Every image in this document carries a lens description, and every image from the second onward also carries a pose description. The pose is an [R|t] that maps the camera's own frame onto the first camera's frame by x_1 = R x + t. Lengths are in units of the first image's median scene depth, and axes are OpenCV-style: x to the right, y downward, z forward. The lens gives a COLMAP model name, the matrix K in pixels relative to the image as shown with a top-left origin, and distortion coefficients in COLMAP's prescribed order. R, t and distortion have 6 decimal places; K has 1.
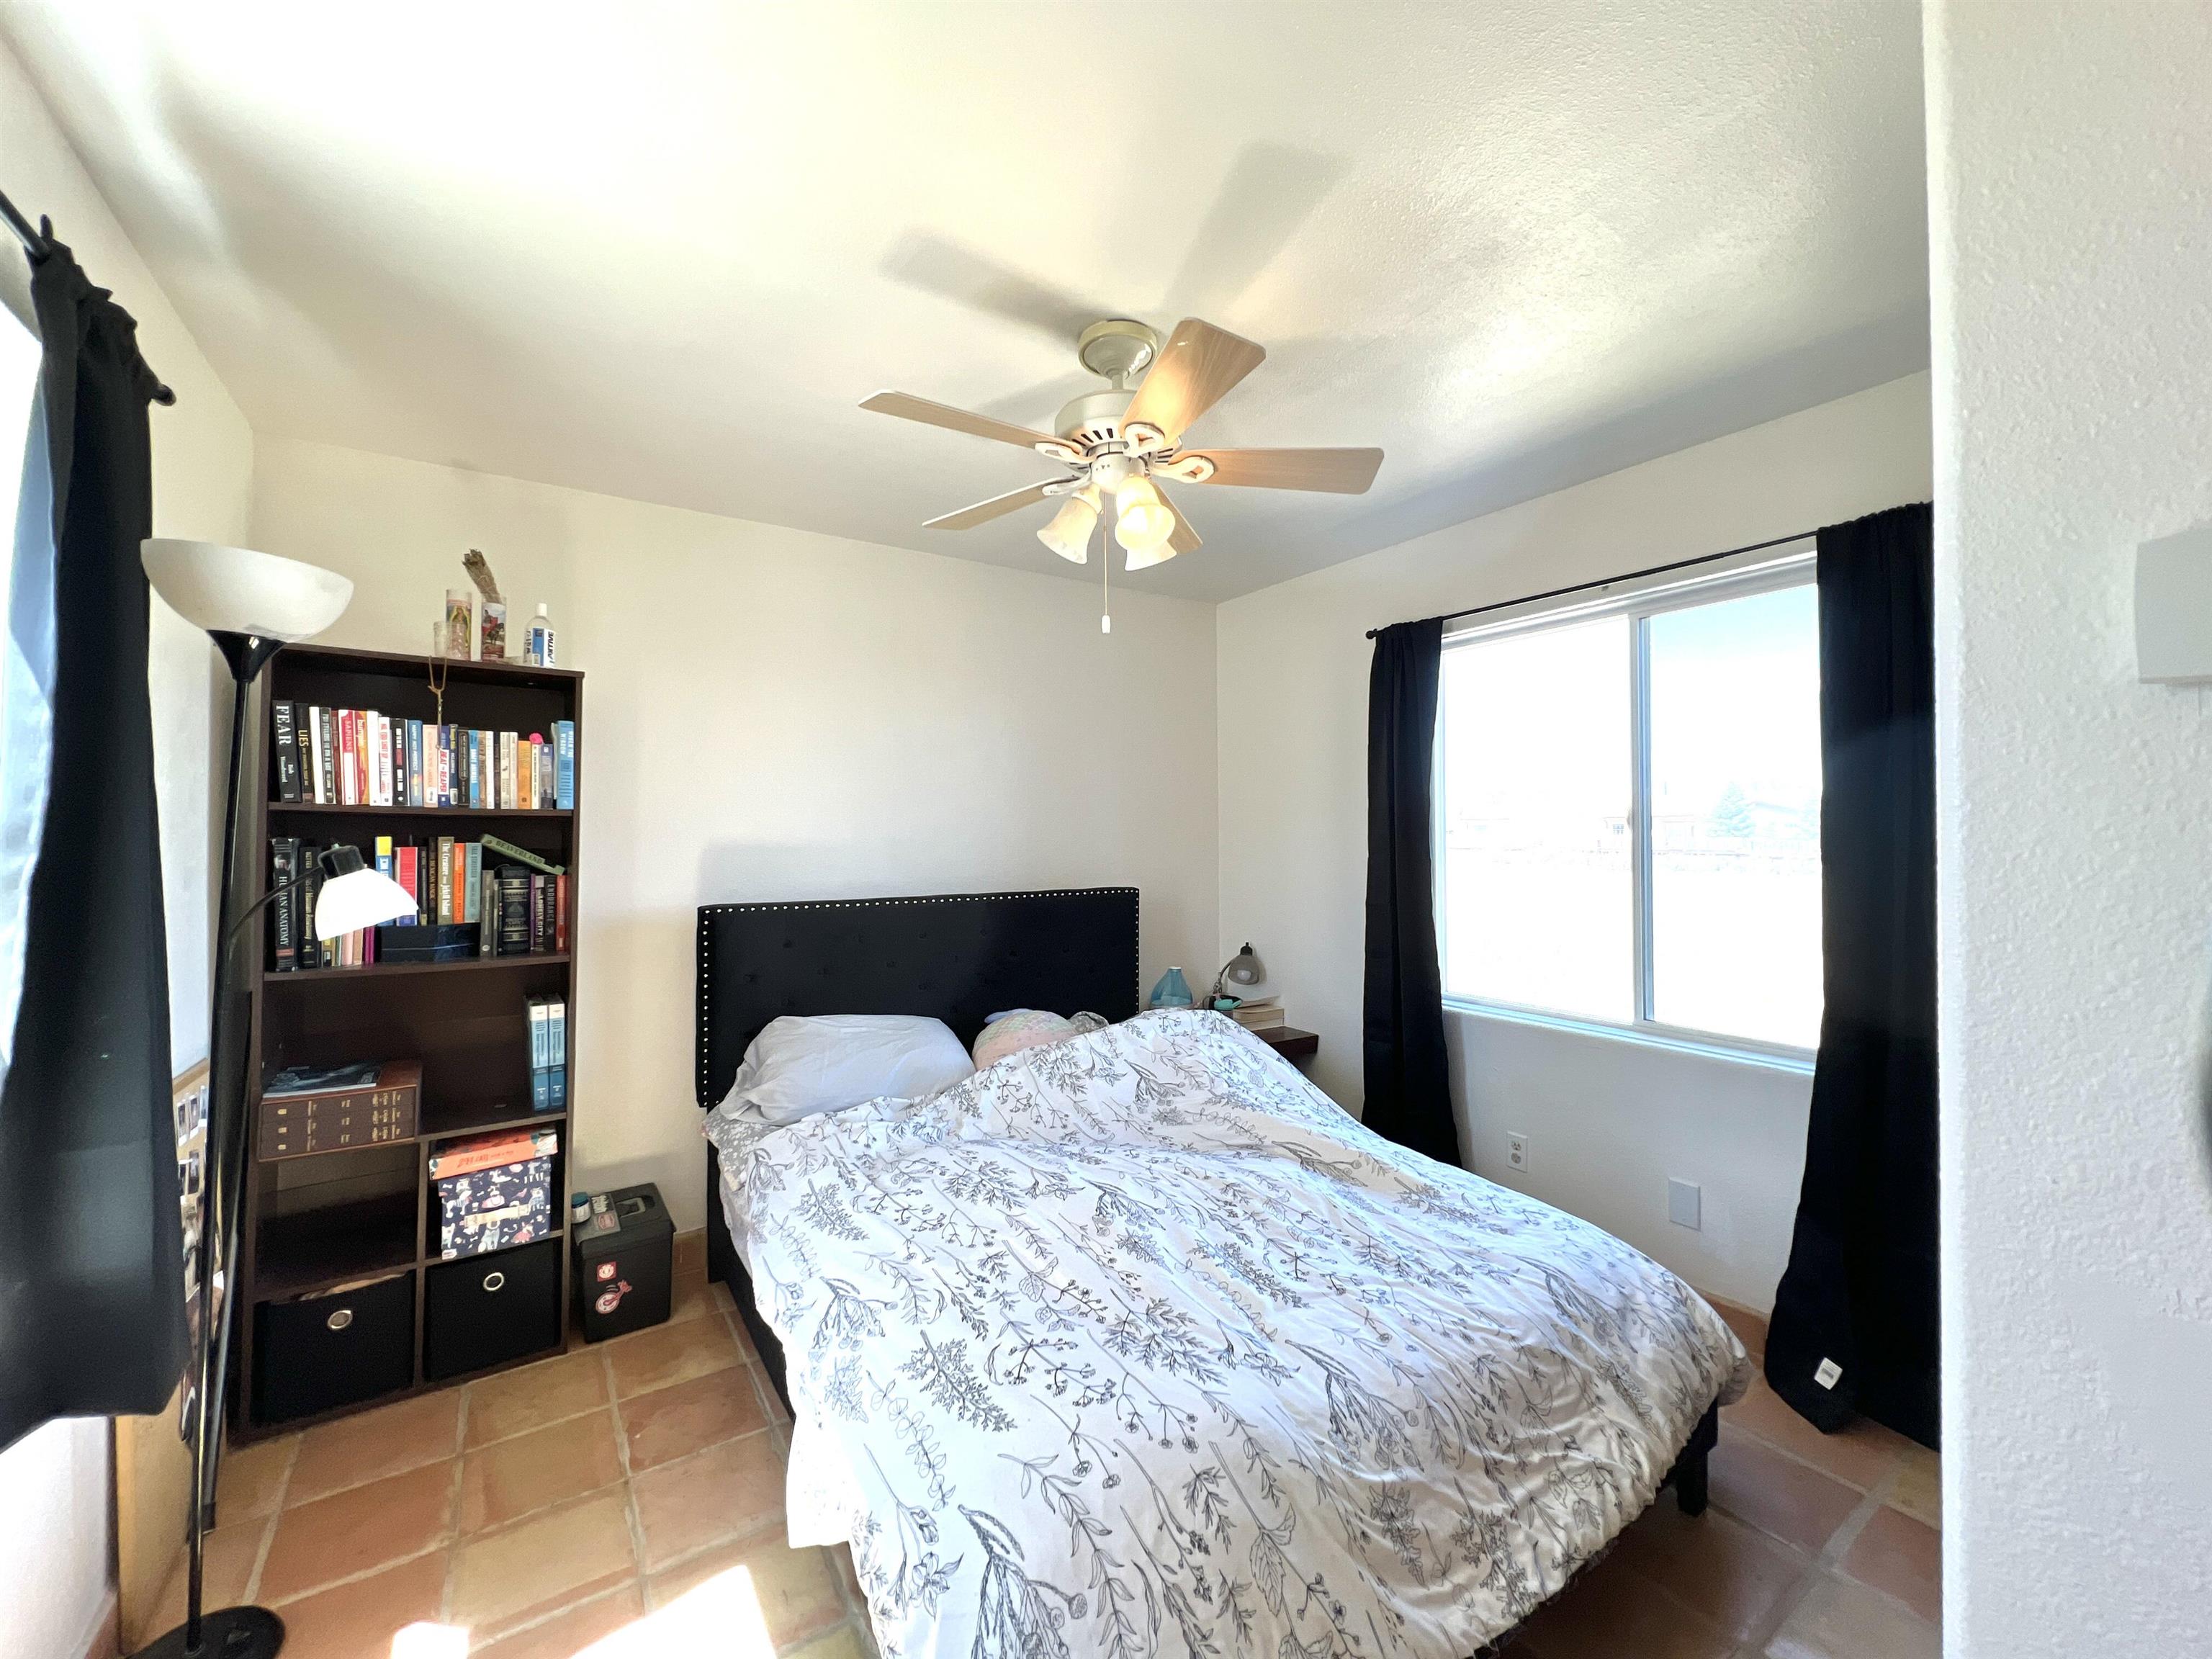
lens RADIAL K [[887.7, 0, 1109.4], [0, 887.7, 828.3], [0, 0, 1]] dist [-0.004288, 0.000211]
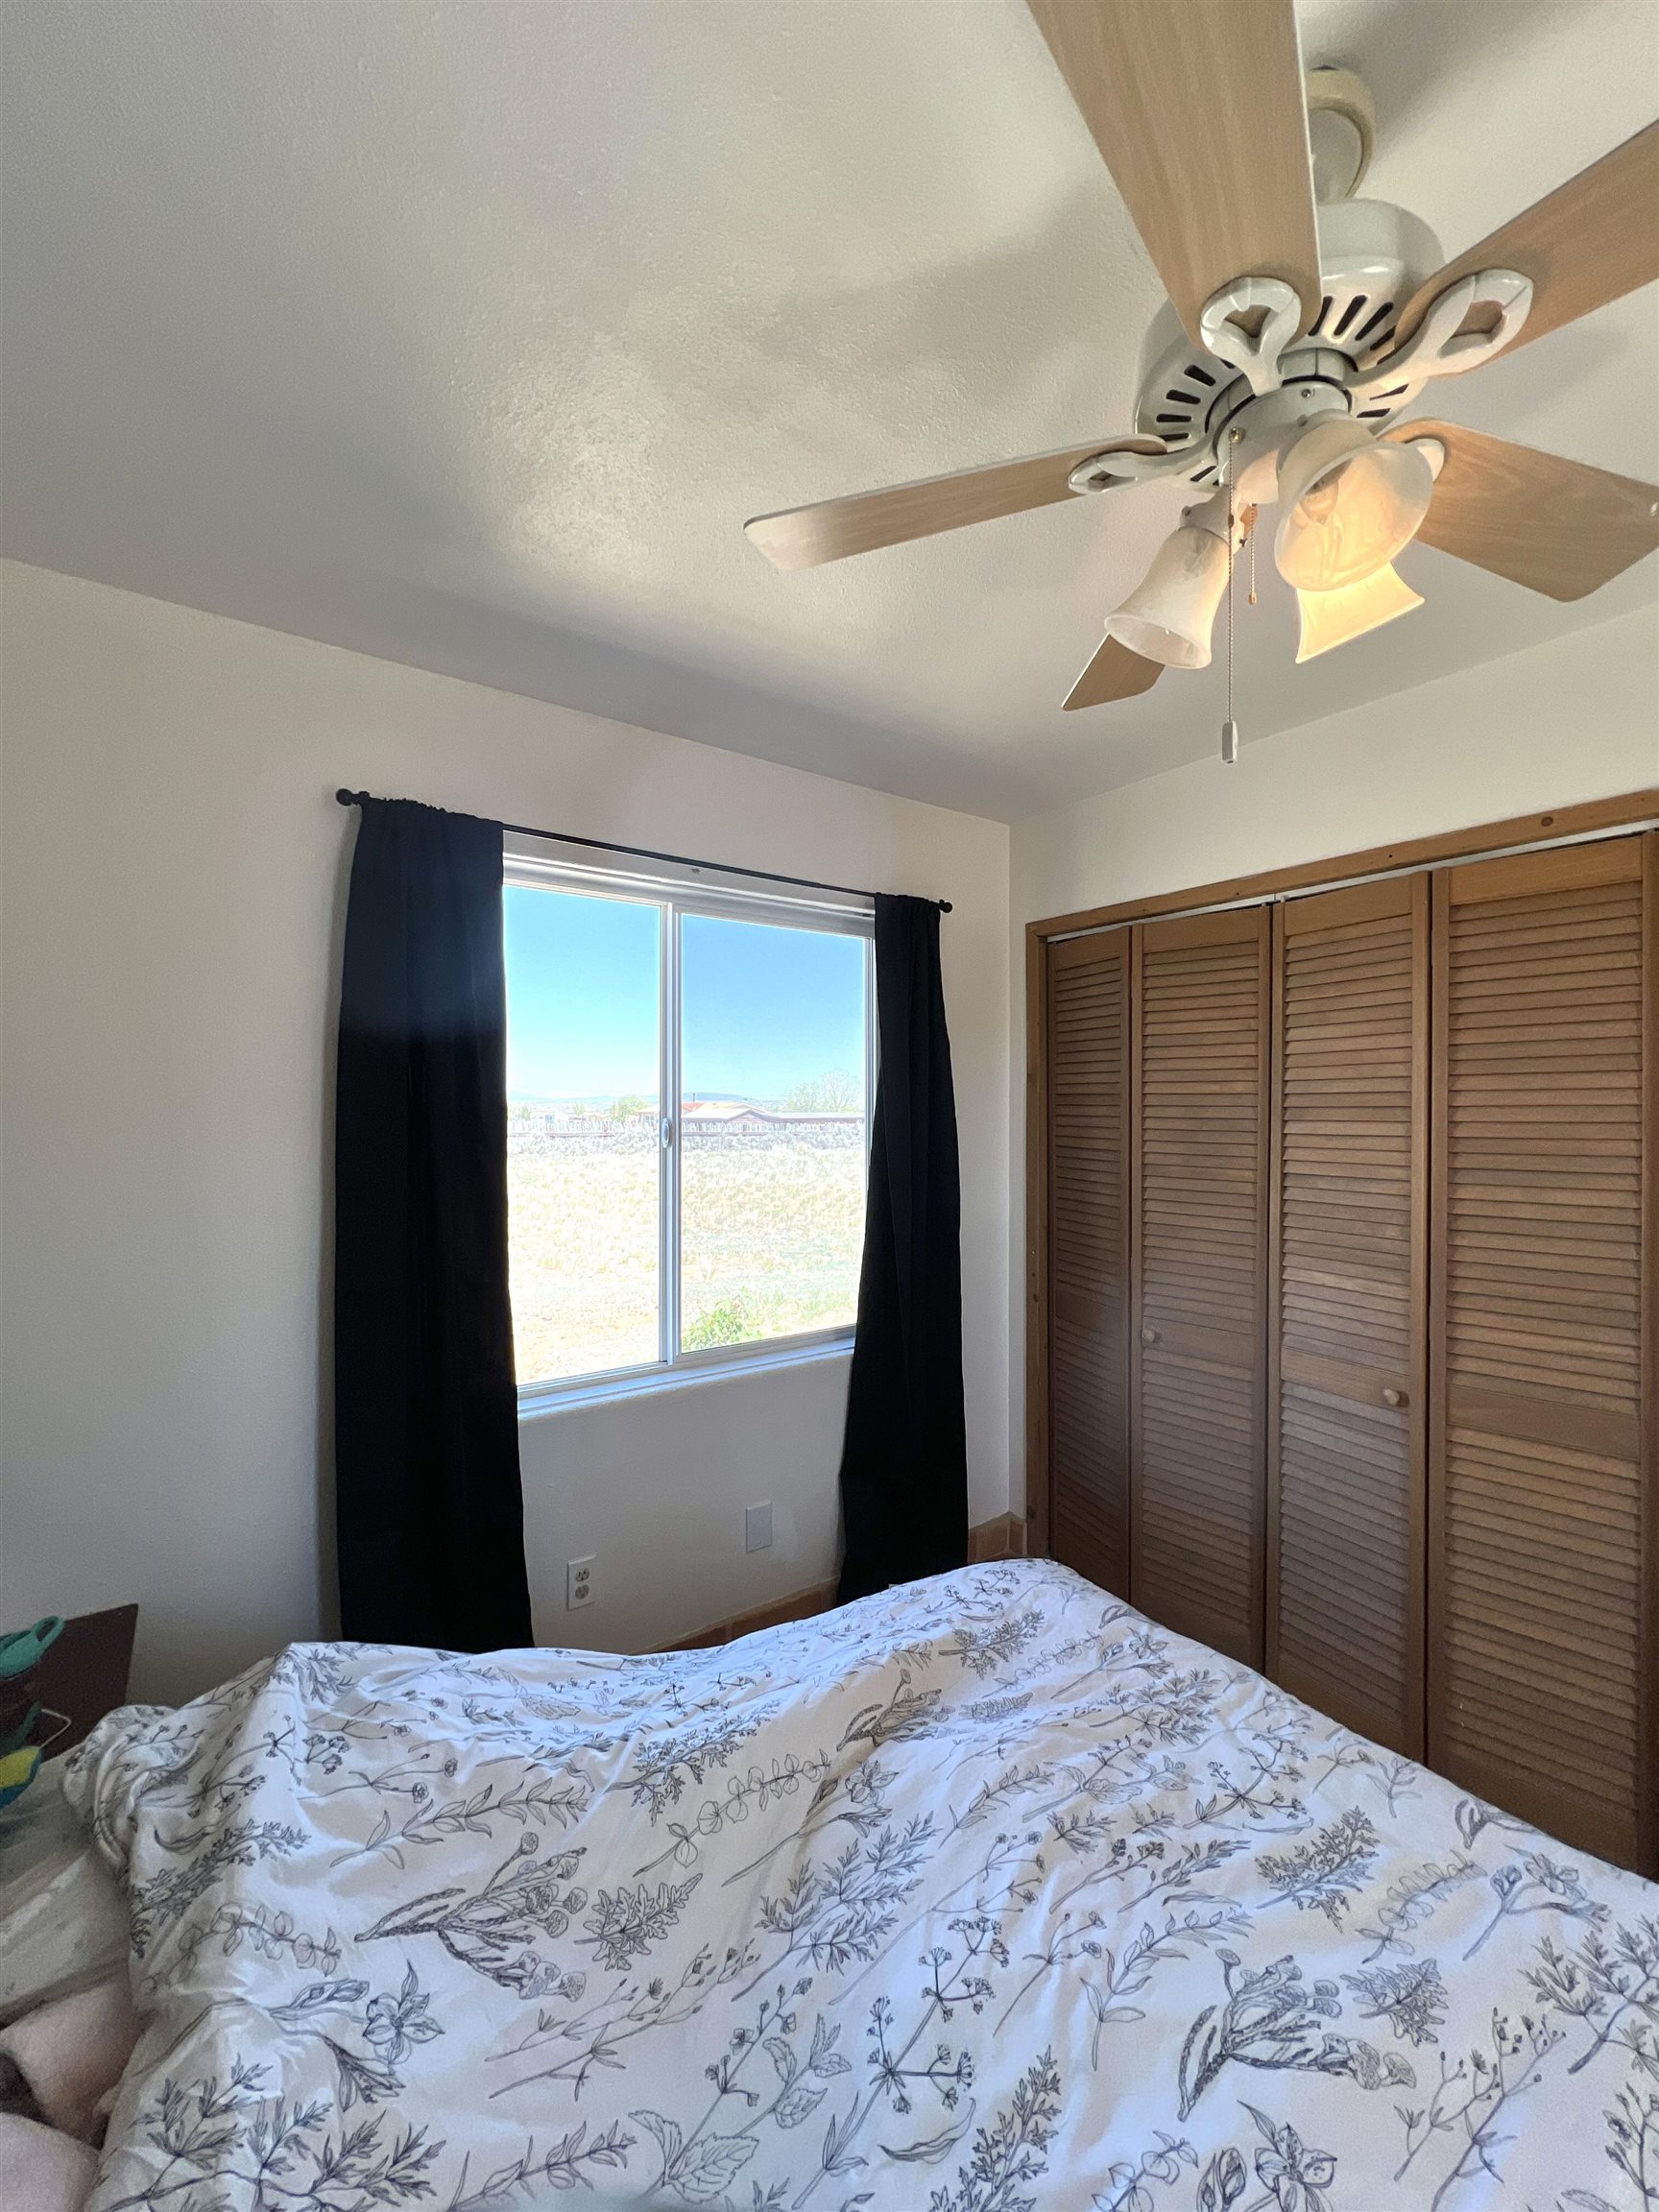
lens RADIAL K [[887.7, 0, 830.4], [0, 887.7, 1101.7], [0, 0, 1]] dist [-0.004288, 0.000211]
pose [[-0.025554, 0.008925, 0.999634, -0.379049], [-0.010392, 0.999904, -0.009193, -0.043238], [-0.999619, -0.010623, -0.025459, 1.055923]]
